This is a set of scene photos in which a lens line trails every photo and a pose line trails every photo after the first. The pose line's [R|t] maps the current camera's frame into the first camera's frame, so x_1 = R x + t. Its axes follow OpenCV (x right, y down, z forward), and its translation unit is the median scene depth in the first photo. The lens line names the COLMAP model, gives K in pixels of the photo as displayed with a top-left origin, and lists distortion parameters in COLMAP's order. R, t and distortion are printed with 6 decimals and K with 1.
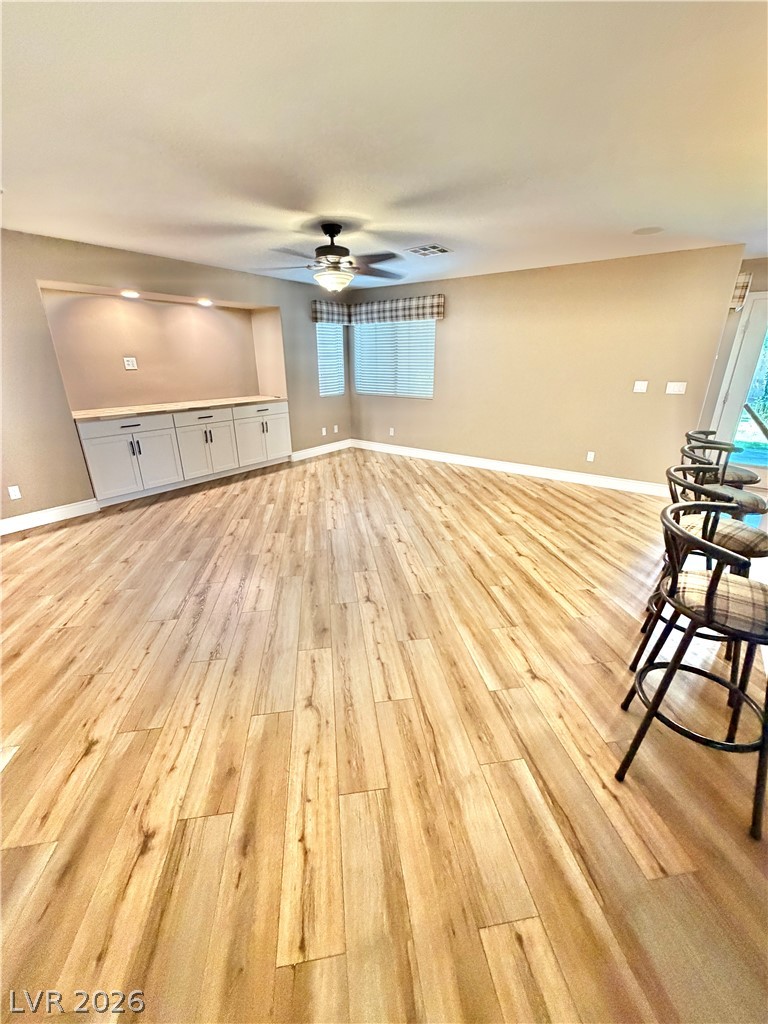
lens RADIAL K [[409.2, 0, 374.5], [0, 409.2, 512.6], [0, 0, 1]] dist [-0.000049, 0.000612]
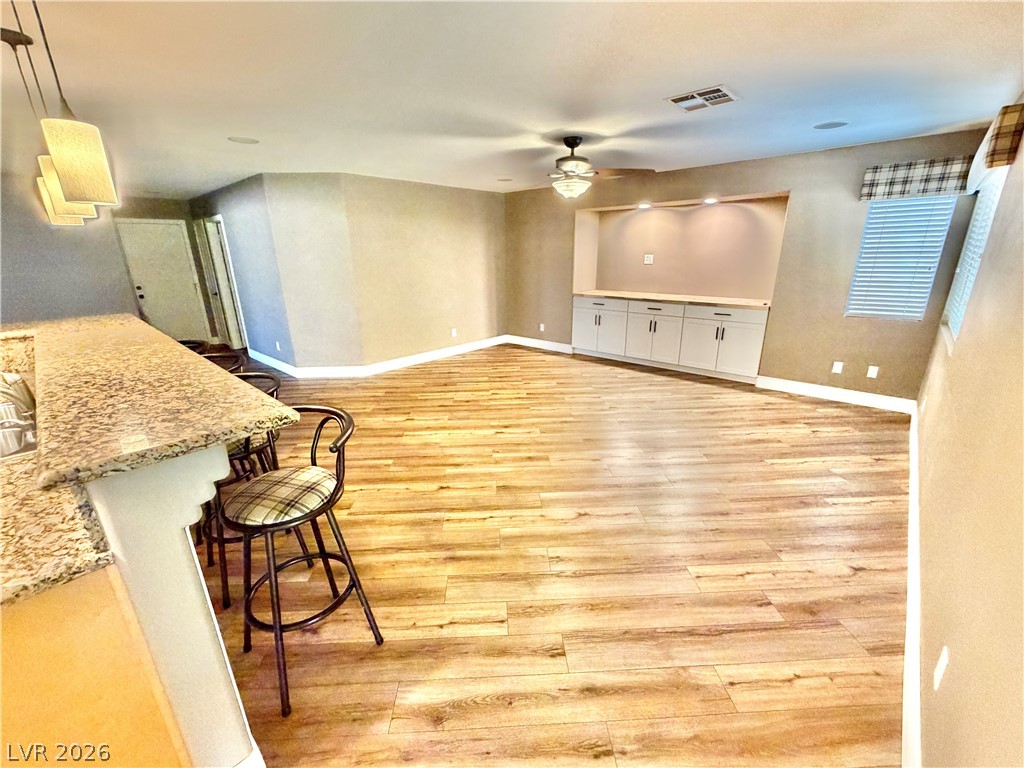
lens RADIAL K [[409.2, 0, 504.9], [0, 409.2, 378.6], [0, 0, 1]] dist [-0.000049, 0.000612]
pose [[-0.087421, 0.299863, -0.949968, 0.715495], [-0.340055, 0.887354, 0.311393, -0.272120], [0.936333, 0.350264, 0.024396, 0.664965]]
